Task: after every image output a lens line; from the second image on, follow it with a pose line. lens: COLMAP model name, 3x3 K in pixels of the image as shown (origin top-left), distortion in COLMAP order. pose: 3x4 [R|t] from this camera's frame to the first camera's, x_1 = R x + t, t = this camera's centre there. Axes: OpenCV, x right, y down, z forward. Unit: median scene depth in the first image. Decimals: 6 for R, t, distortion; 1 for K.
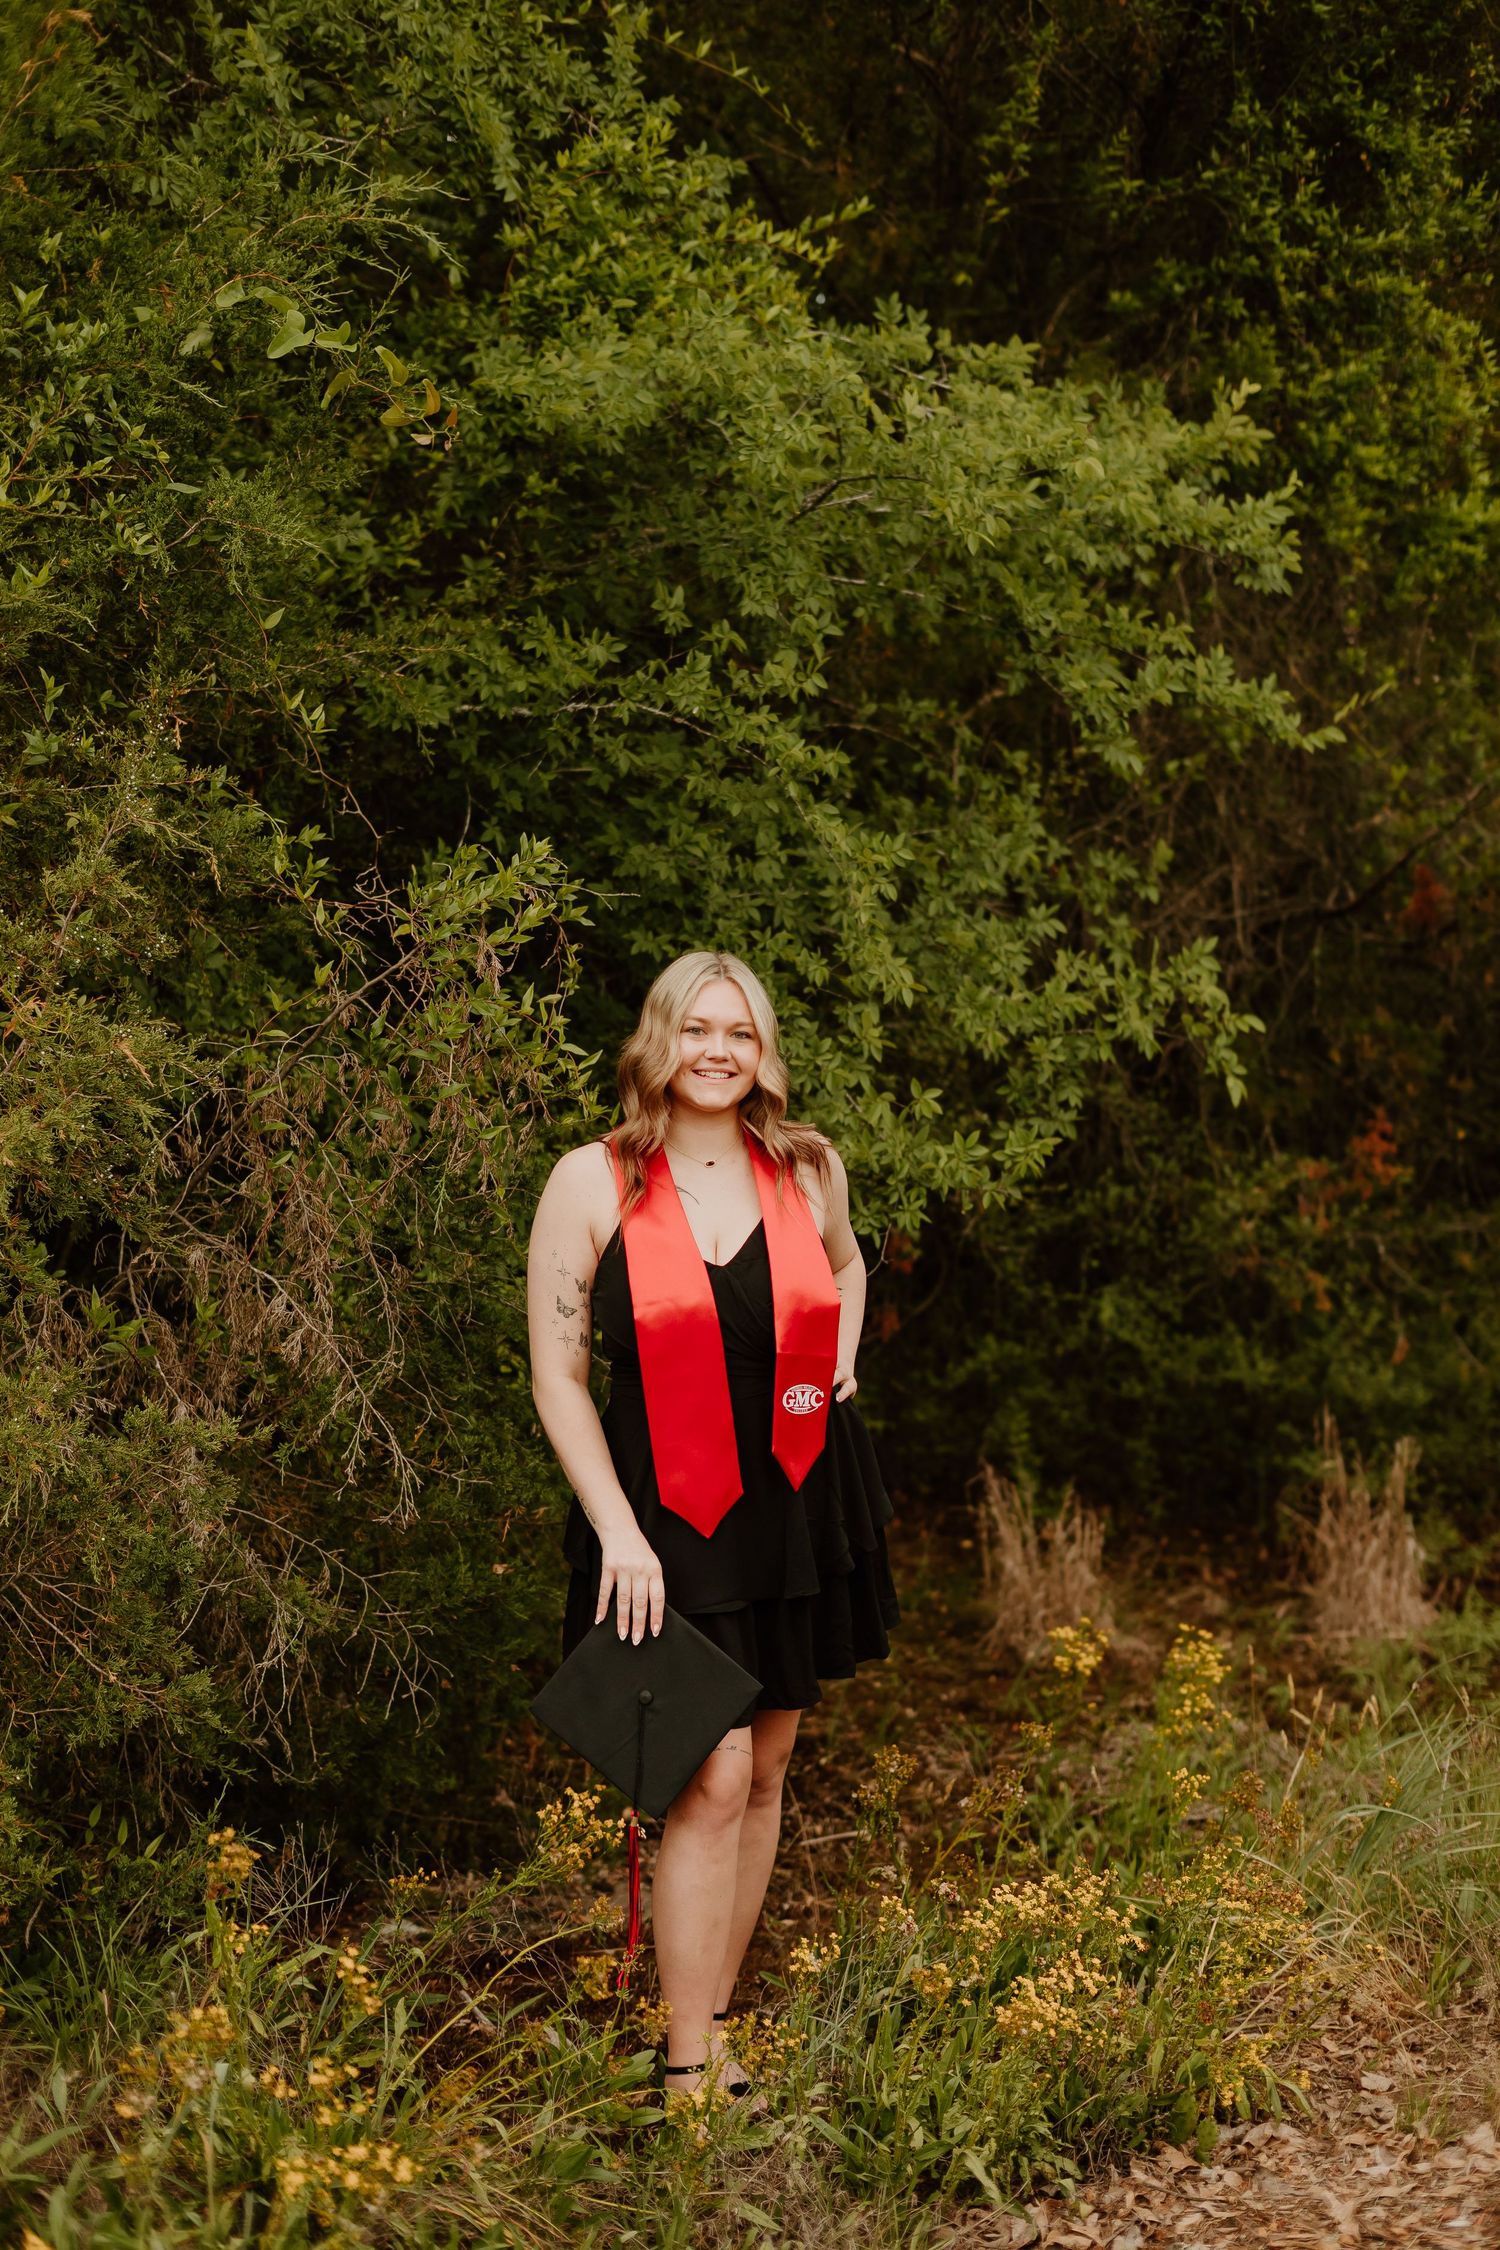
lens RADIAL K [[2876.8, 0, 750.0], [0, 2876.8, 1125.0], [0, 0, 1]] dist [0.023097, -0.076814]
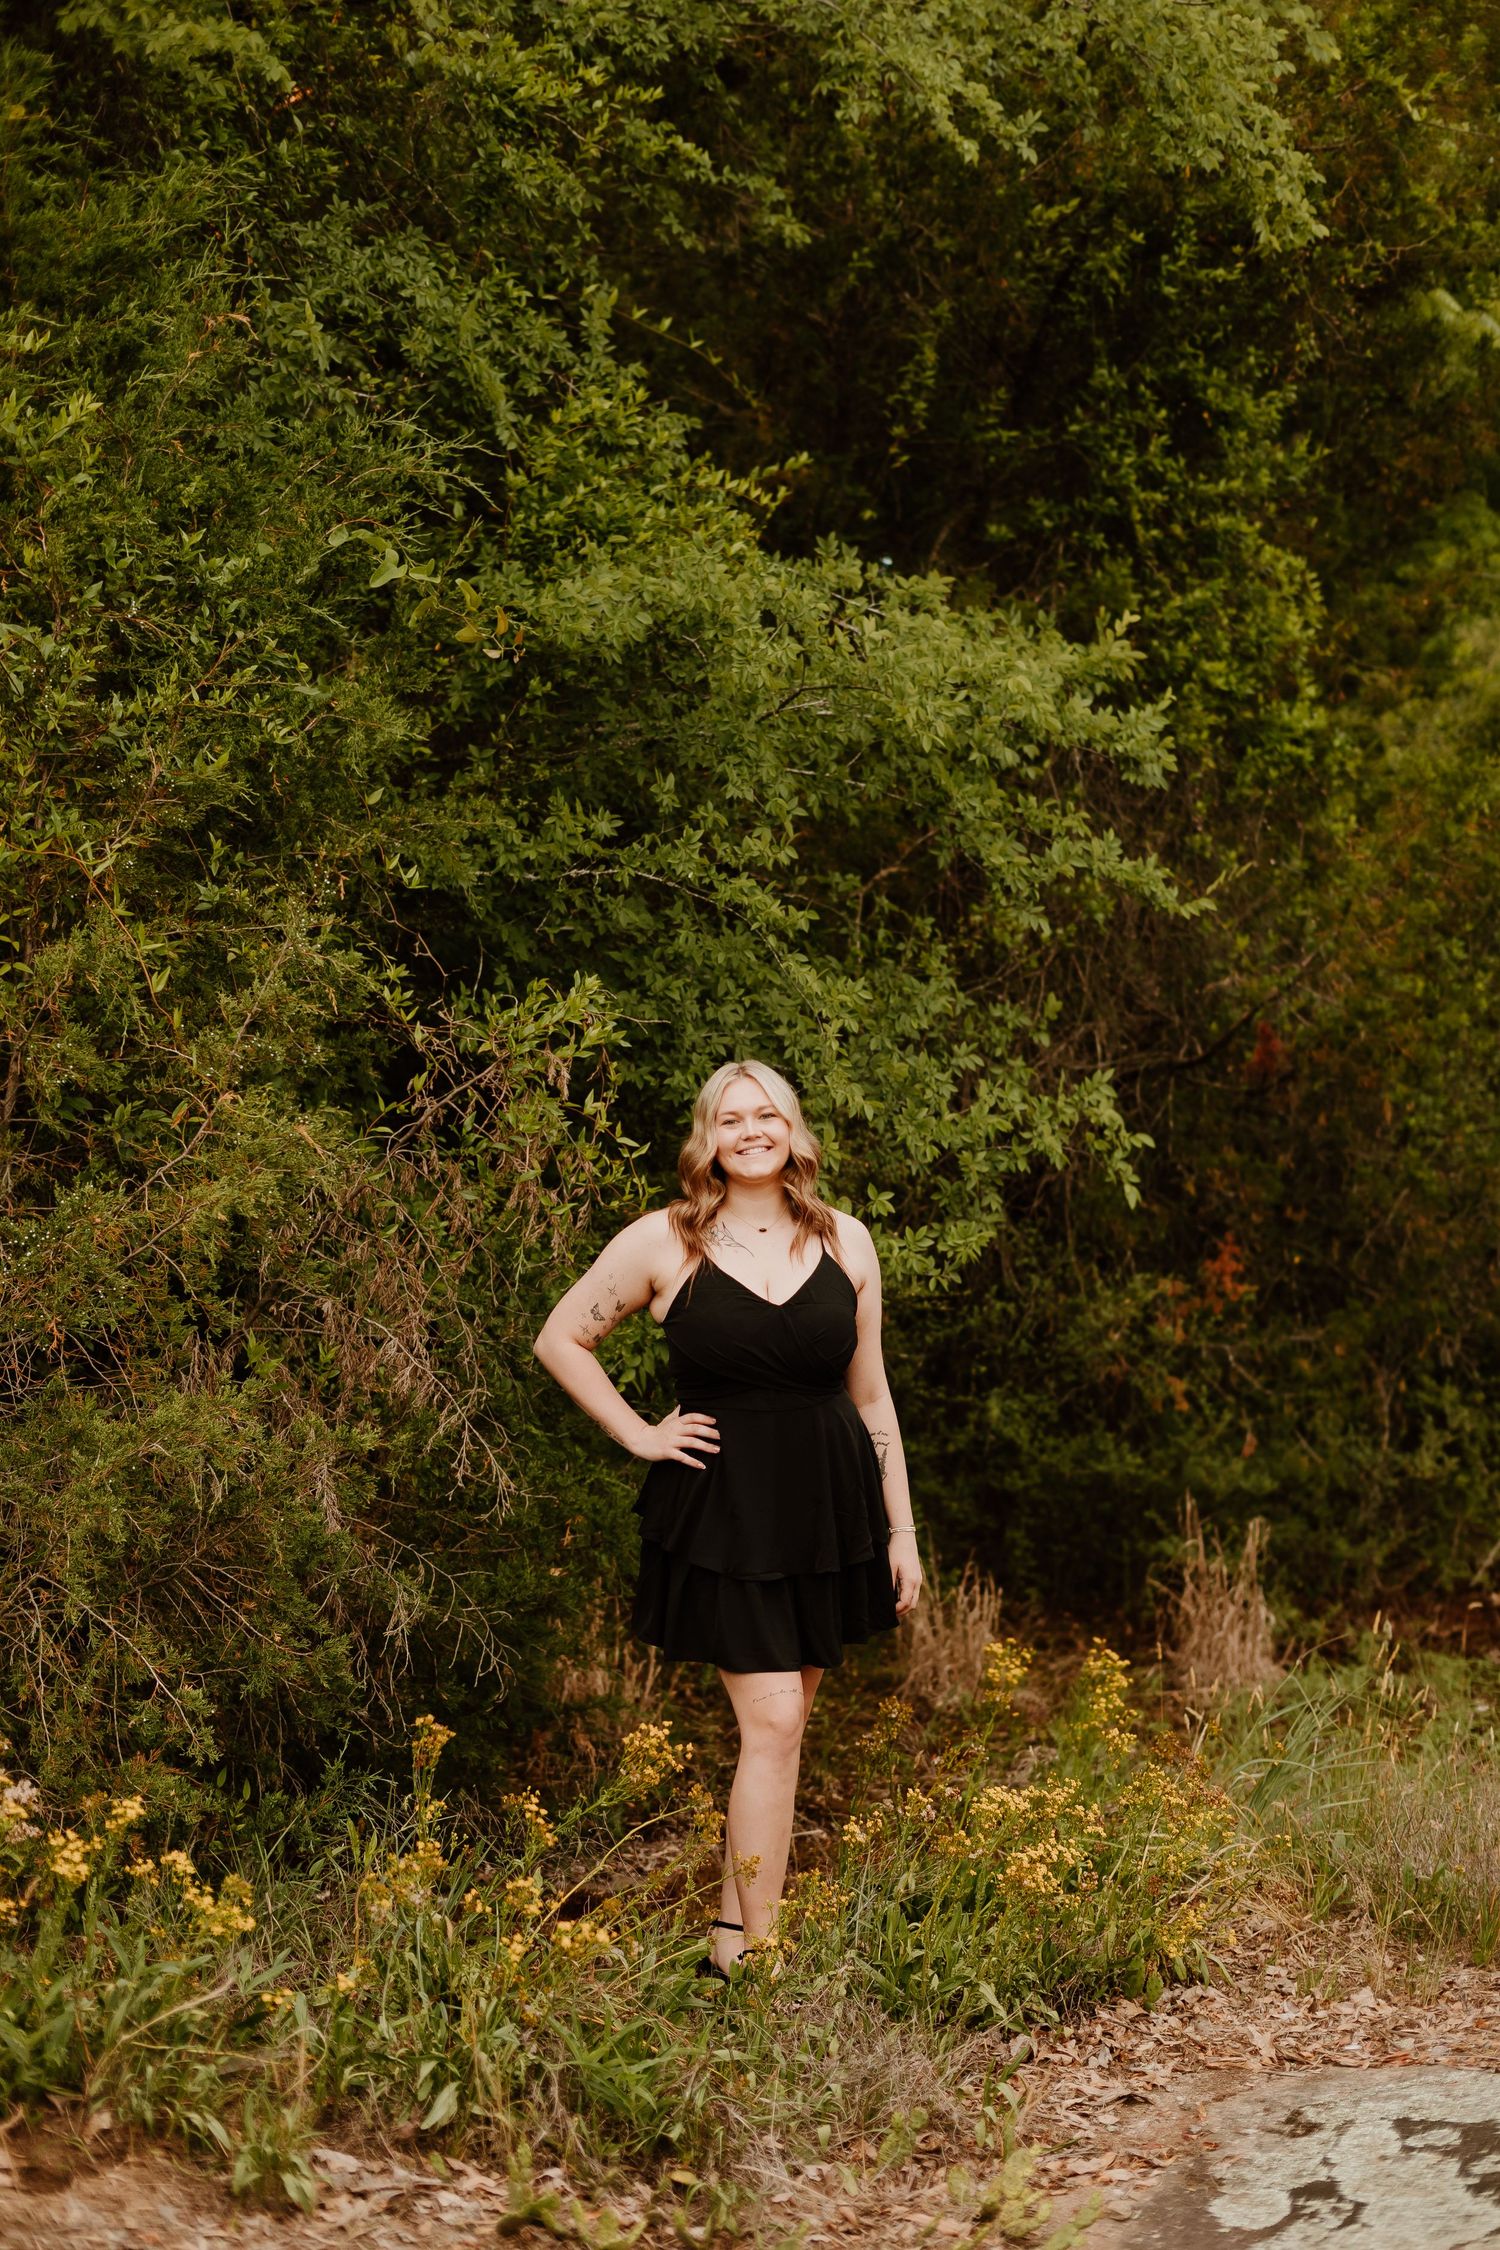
lens RADIAL K [[2876.8, 0, 750.0], [0, 2876.8, 1125.0], [0, 0, 1]] dist [0.023097, -0.076814]
pose [[0.997565, 0.005046, 0.069566, -0.075774], [-0.000611, 0.997974, -0.063617, 0.035858], [-0.069746, 0.063420, 0.995547, -0.191046]]
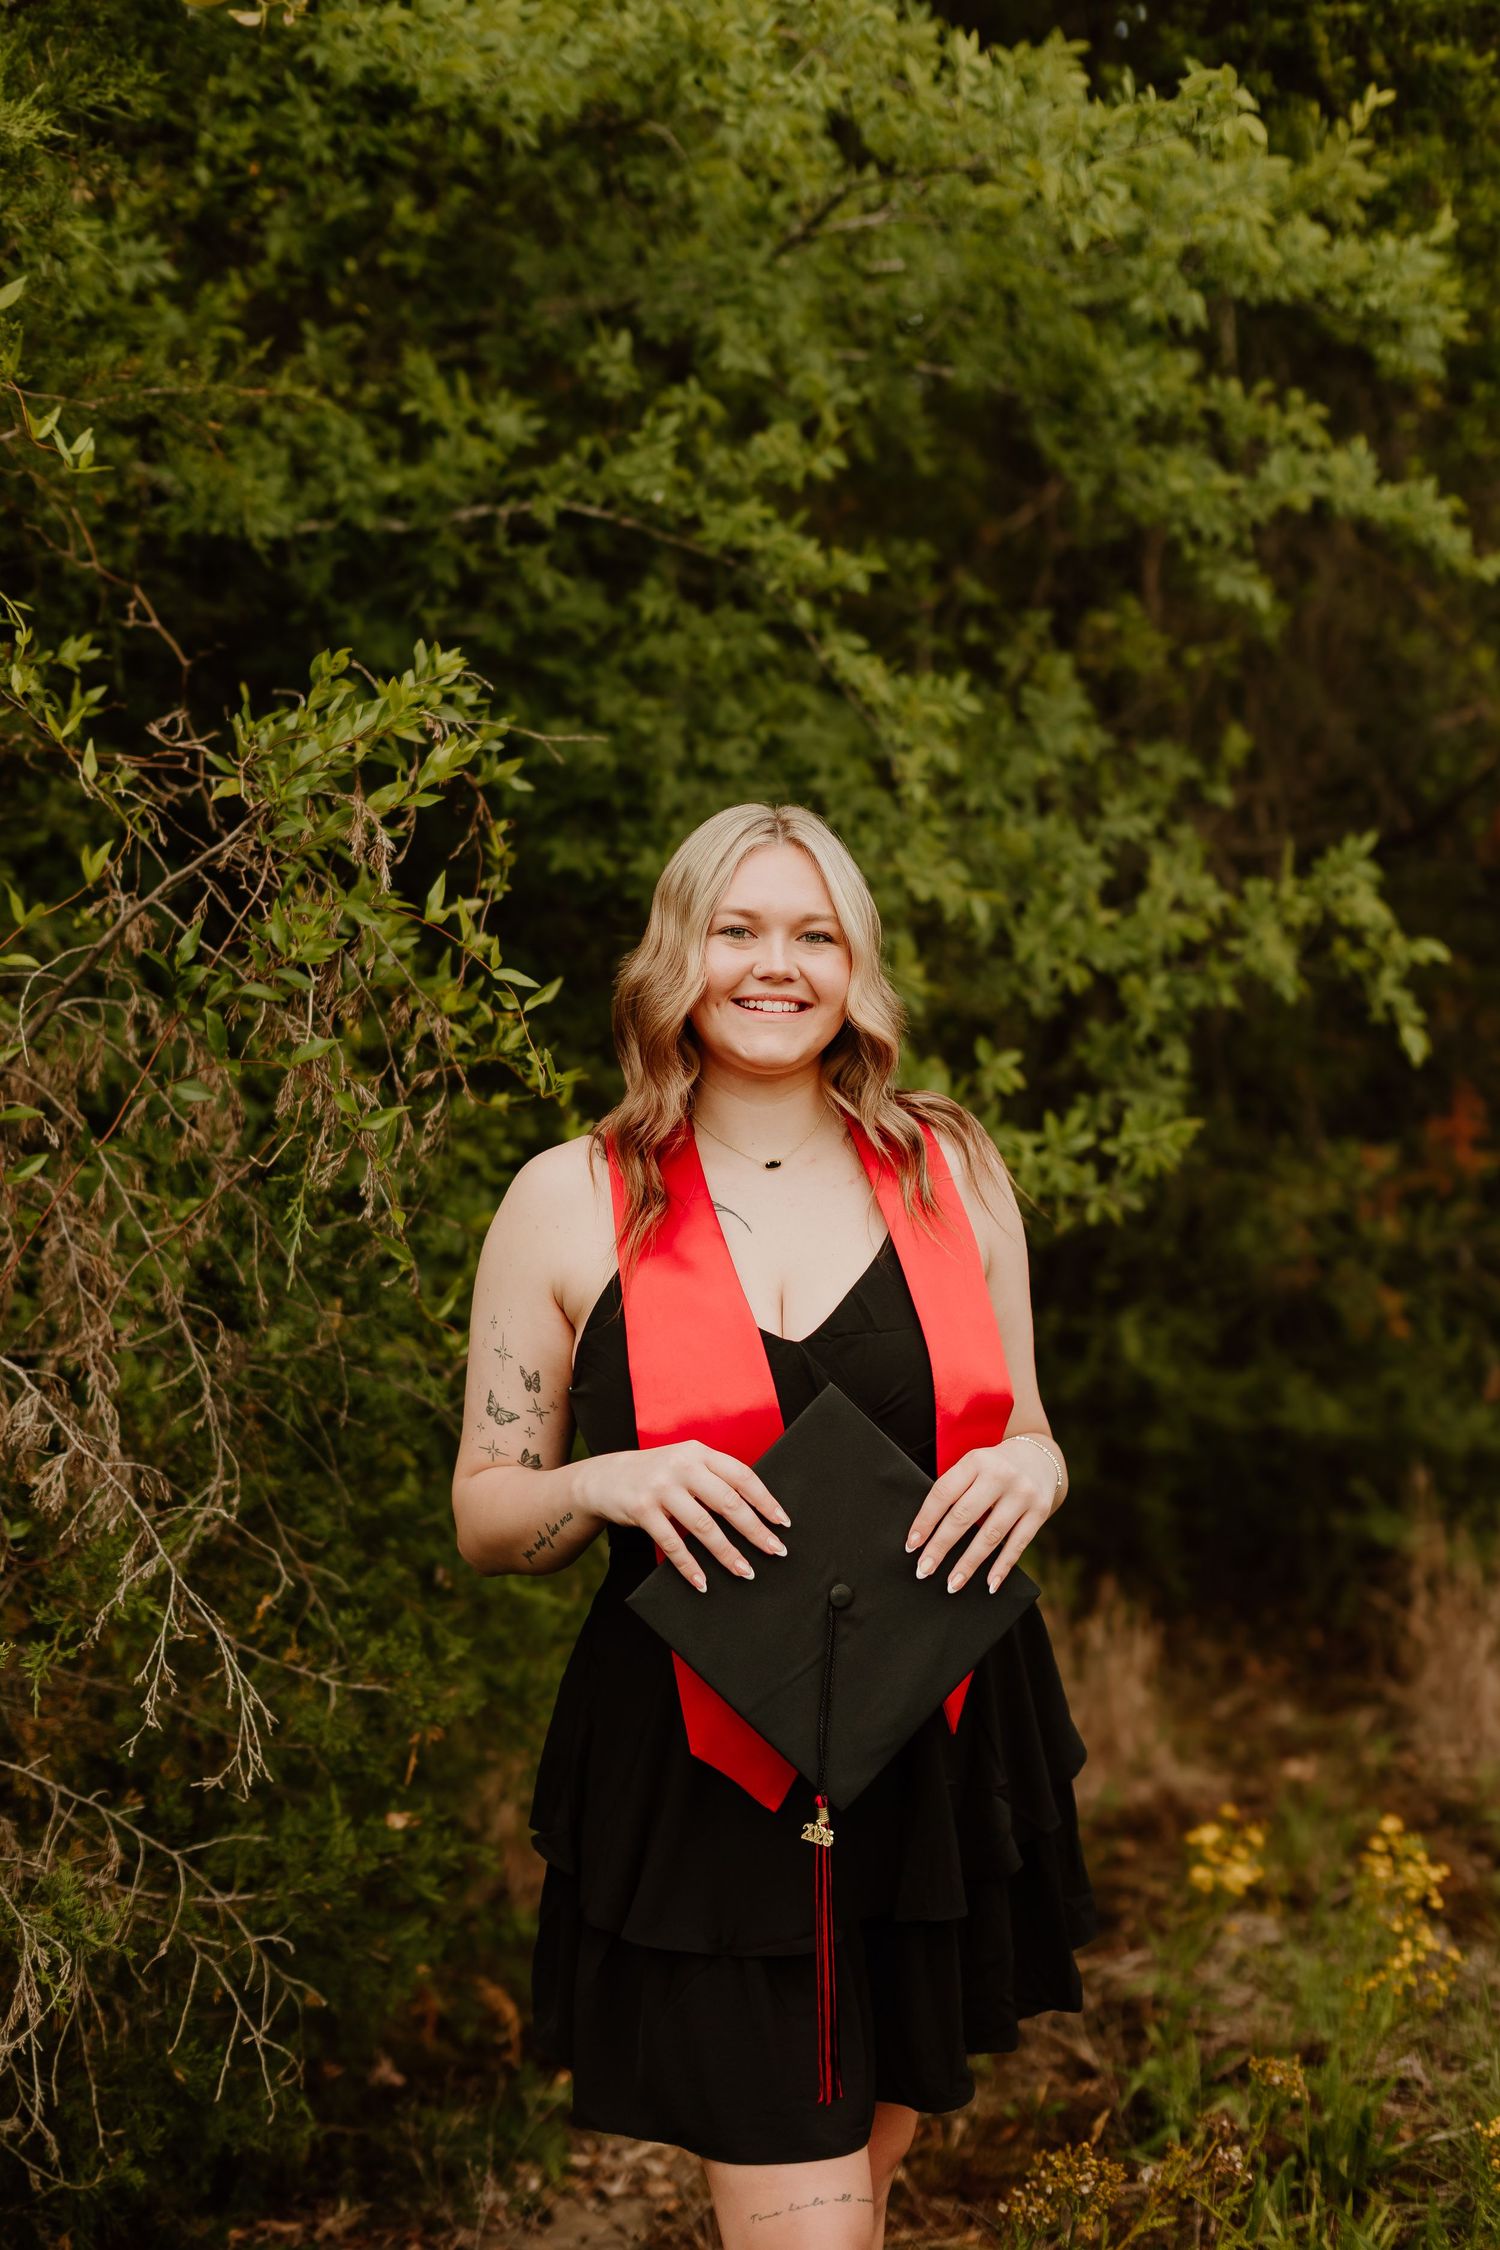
lens RADIAL K [[2888.0, 0, 750.0], [0, 2888.0, 1125.0], [0, 0, 1]] dist [-0.006464, 0.025809]
pose [[0.998190, -0.013767, 0.058542, -0.038073], [0.013640, 0.999904, 0.002566, 0.002739], [-0.058572, -0.001763, 0.998282, 0.311004]]
